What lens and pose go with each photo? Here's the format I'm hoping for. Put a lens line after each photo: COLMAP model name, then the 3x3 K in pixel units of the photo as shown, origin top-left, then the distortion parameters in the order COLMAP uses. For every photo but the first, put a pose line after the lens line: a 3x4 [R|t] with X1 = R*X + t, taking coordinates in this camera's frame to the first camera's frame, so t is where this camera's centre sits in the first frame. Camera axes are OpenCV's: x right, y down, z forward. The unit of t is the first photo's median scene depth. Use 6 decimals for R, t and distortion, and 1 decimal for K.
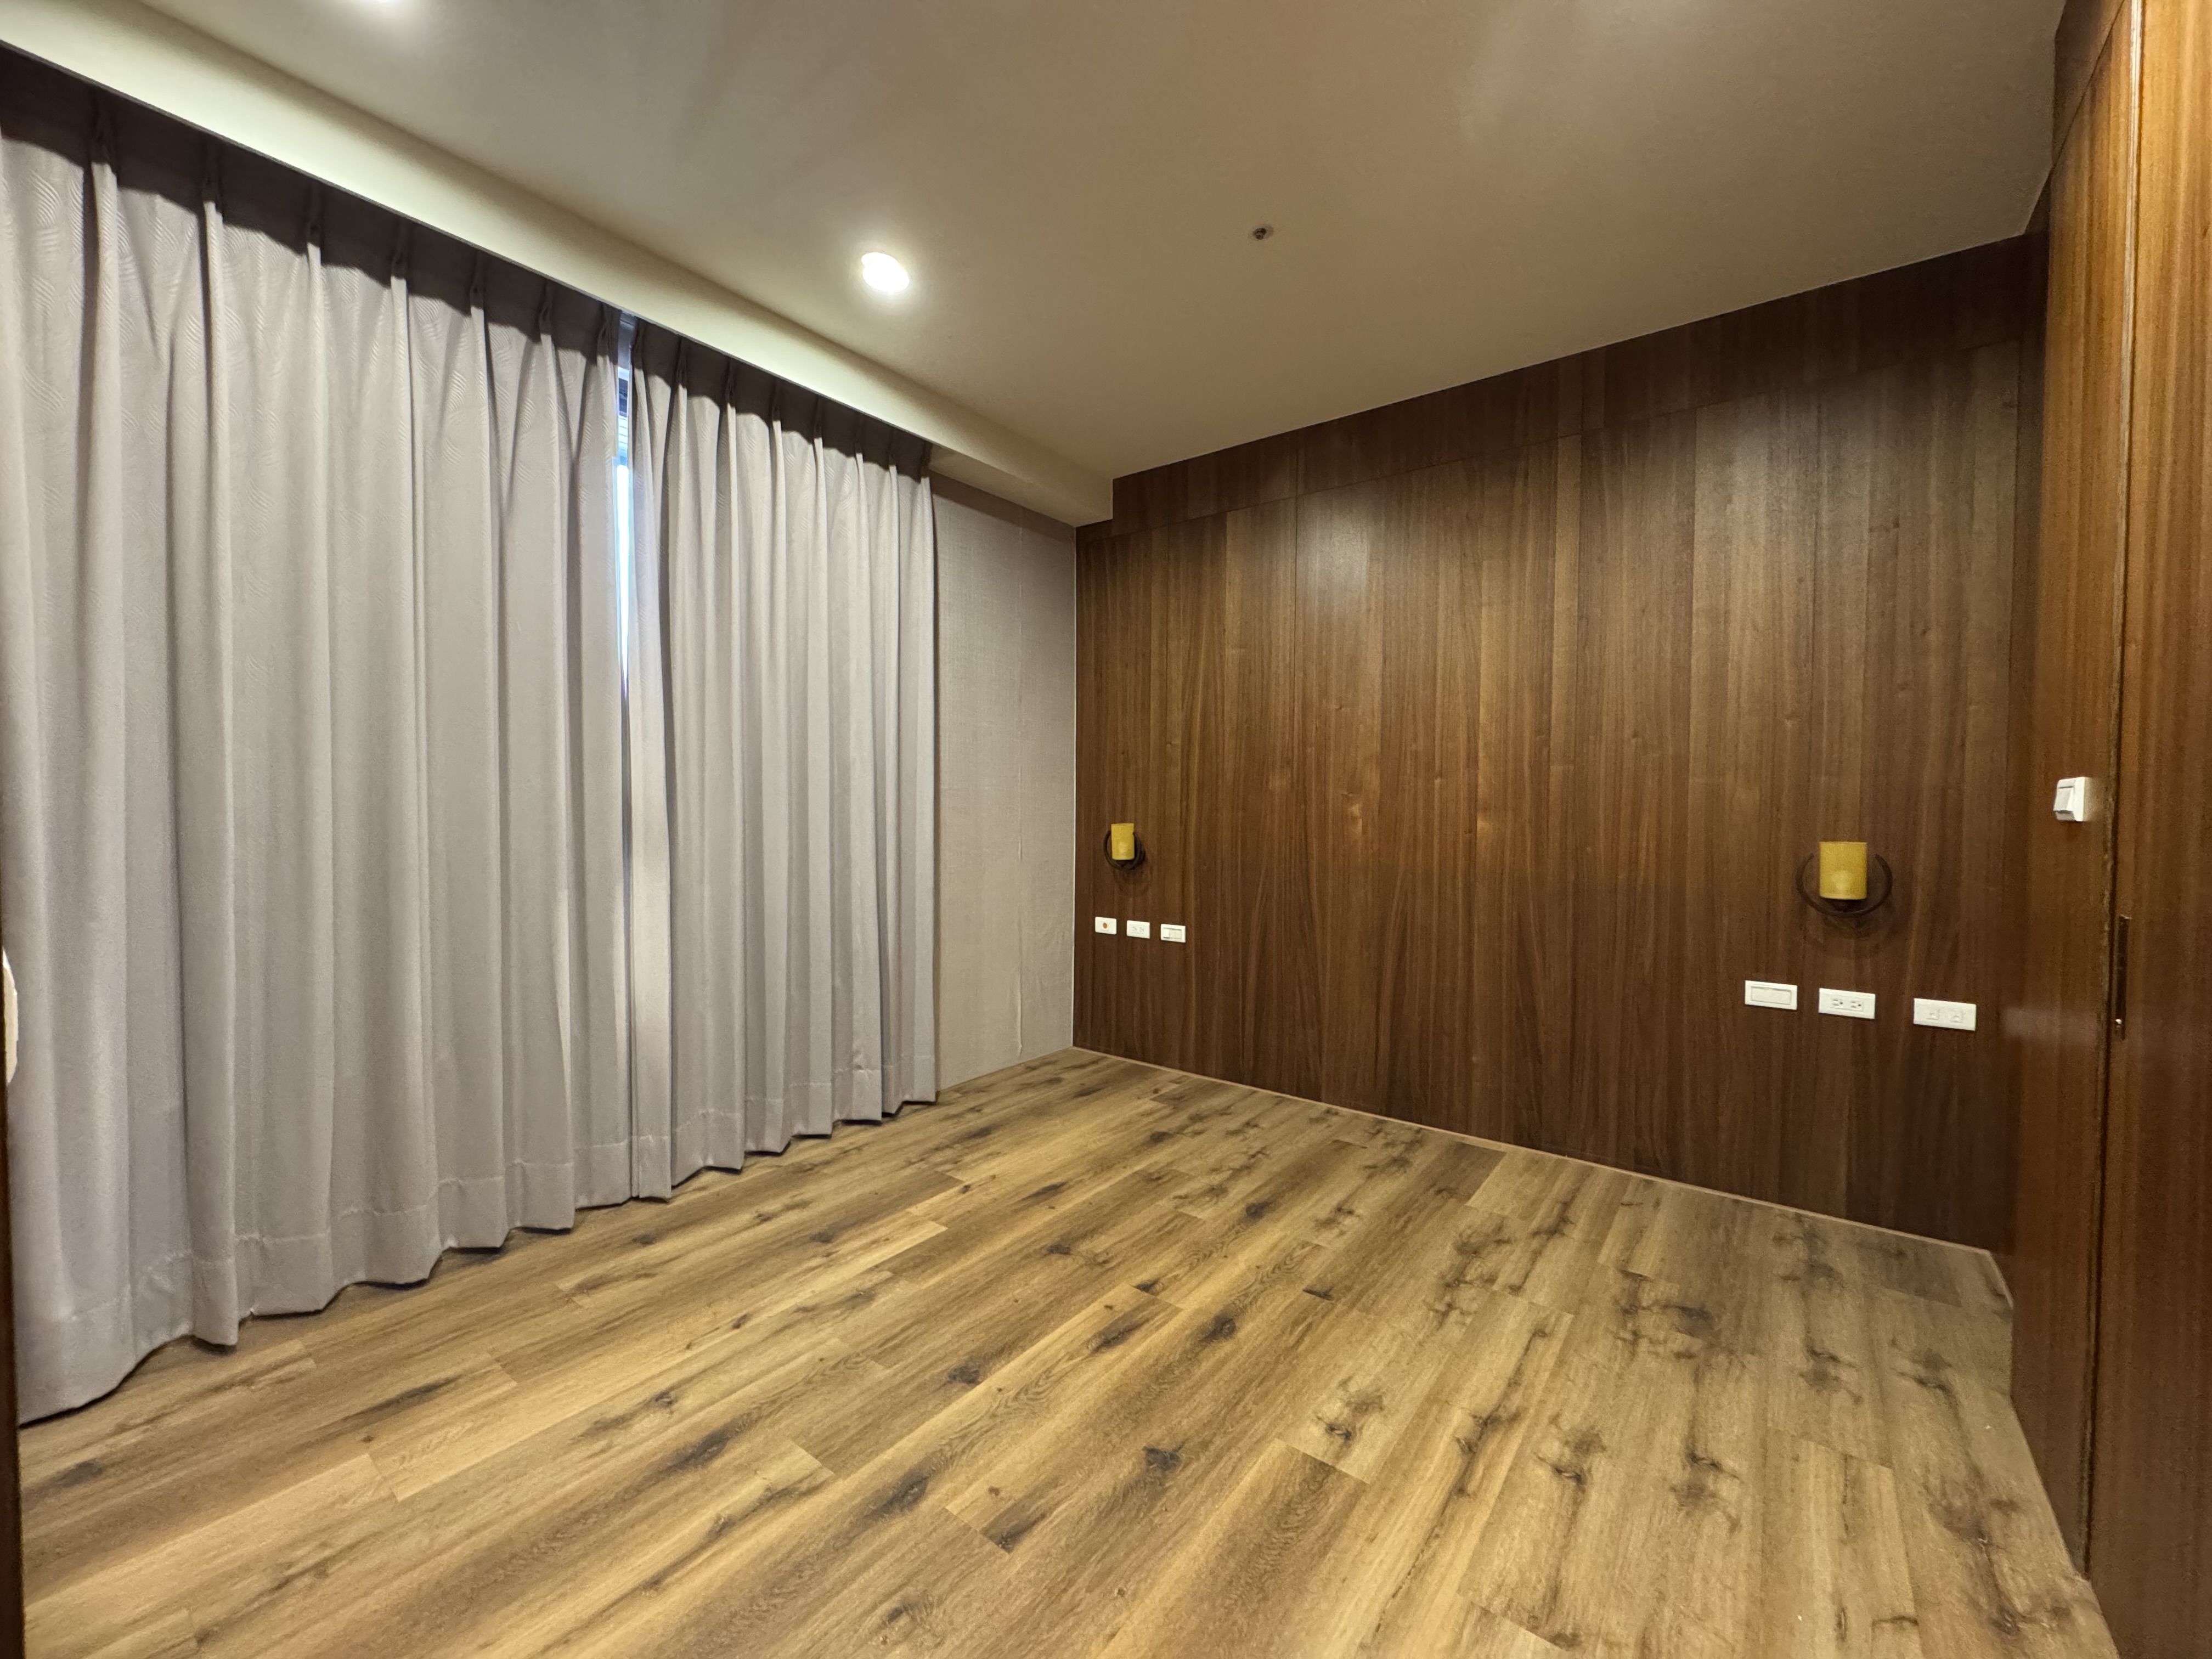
lens RADIAL K [[917.9, 0, 1104.9], [0, 917.9, 835.2], [0, 0, 1]] dist [0.001161, -0.000483]
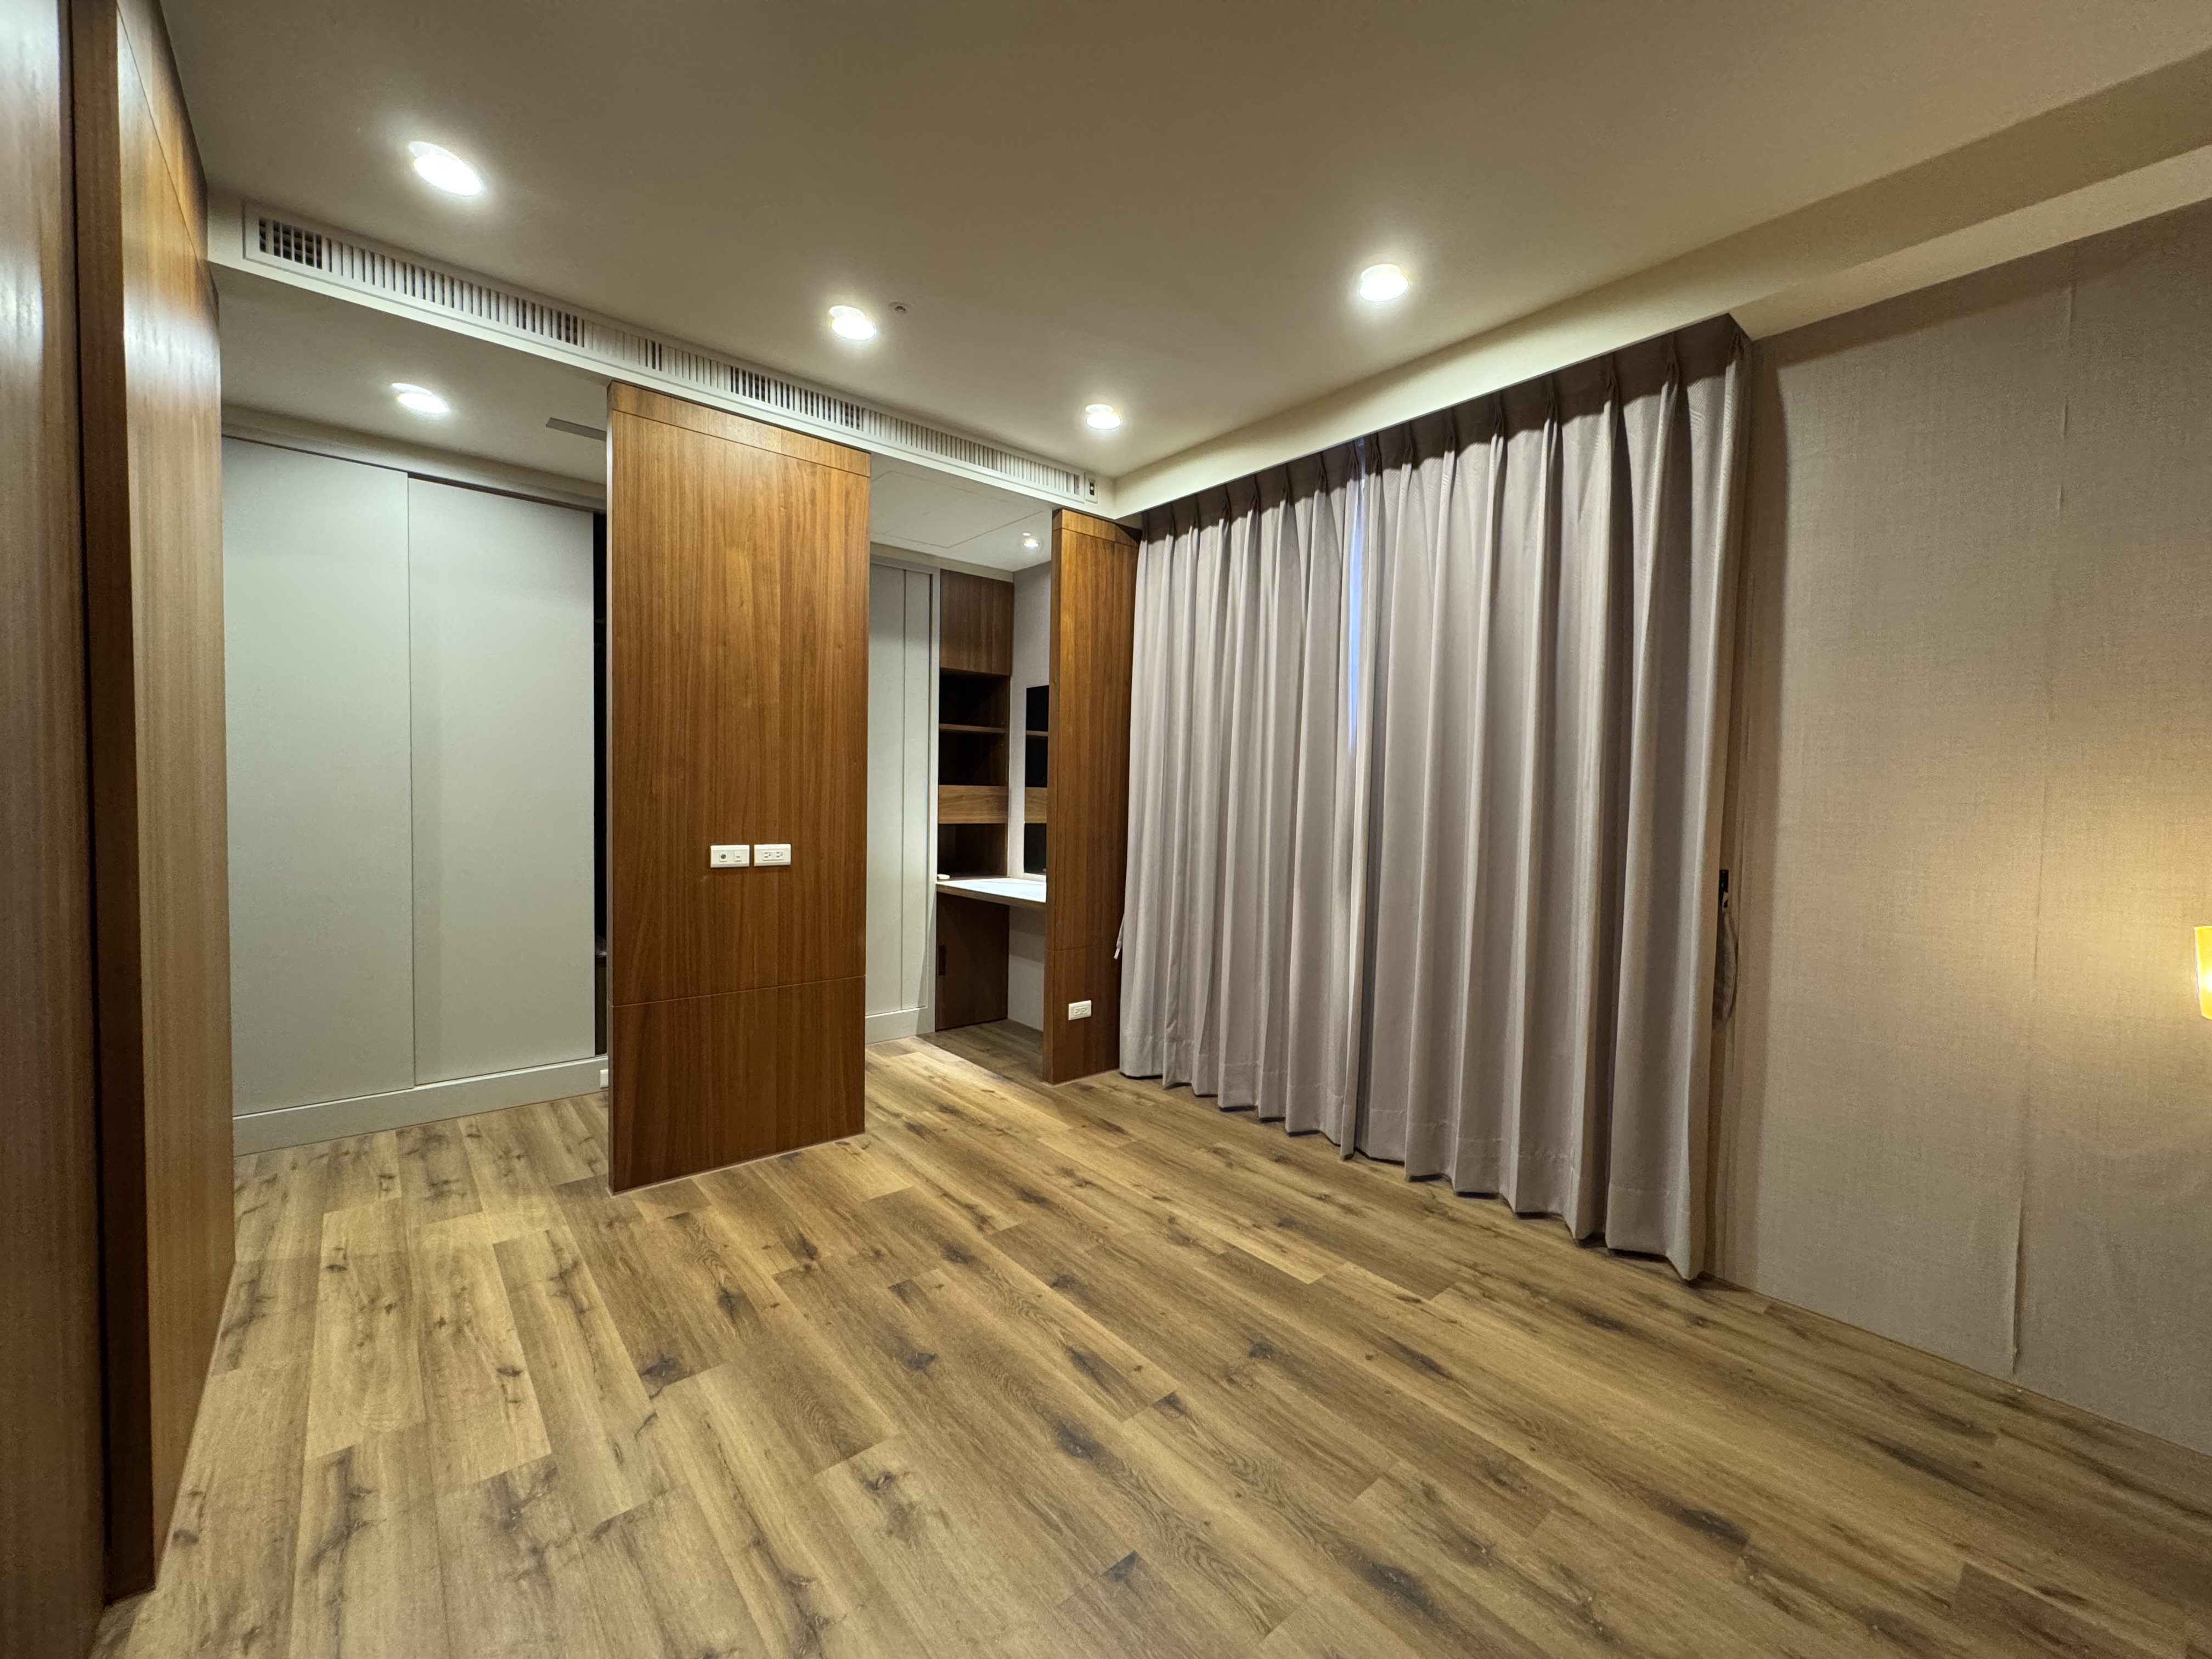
lens RADIAL K [[917.9, 0, 1106.1], [0, 917.9, 832.6], [0, 0, 1]] dist [0.001161, -0.000483]
pose [[-0.246227, 0.028492, -0.968793, 0.999630], [-0.051664, 0.997761, 0.042475, -0.086334], [0.967834, 0.060510, -0.244204, 1.267178]]
